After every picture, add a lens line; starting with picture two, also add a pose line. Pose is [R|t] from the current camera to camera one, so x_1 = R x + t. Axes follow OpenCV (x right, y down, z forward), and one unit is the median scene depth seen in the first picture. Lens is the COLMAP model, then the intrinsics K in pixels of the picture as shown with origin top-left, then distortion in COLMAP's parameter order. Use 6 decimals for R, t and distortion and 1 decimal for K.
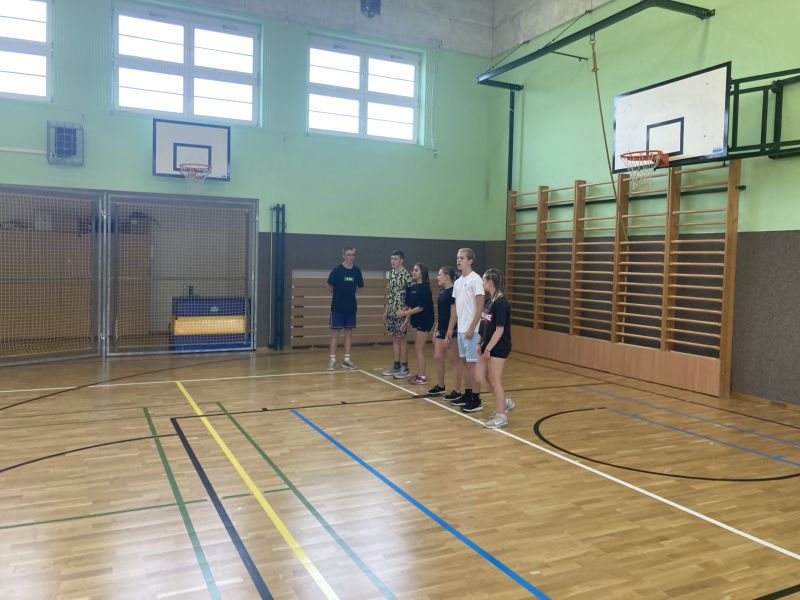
lens RADIAL K [[652.7, 0, 417.1], [0, 652.7, 294.7], [0, 0, 1]] dist [0.036400, -0.038273]
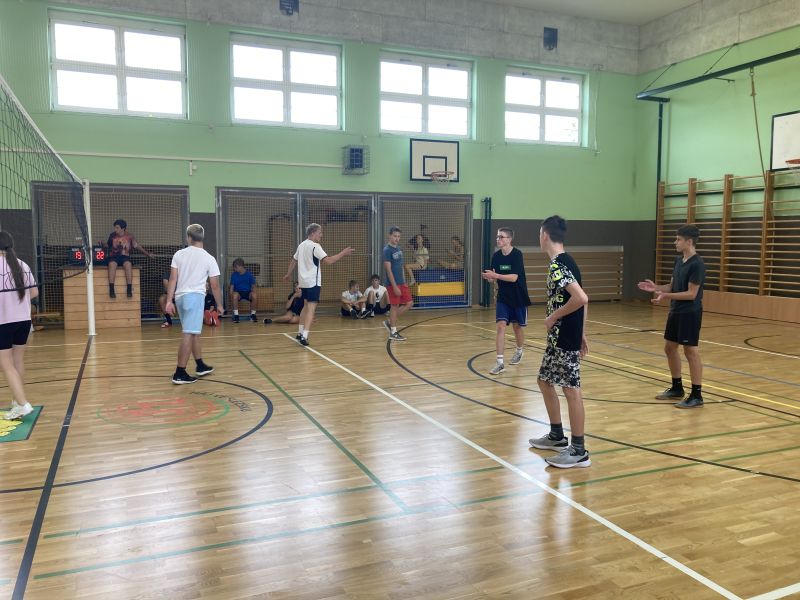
lens RADIAL K [[652.7, 0, 393.3], [0, 652.7, 296.8], [0, 0, 1]] dist [0.036400, -0.038273]
pose [[0.997796, -0.013976, -0.064870, -0.331982], [0.016394, 0.999185, 0.036893, 0.011542], [0.064302, -0.037875, 0.997211, -0.359894]]
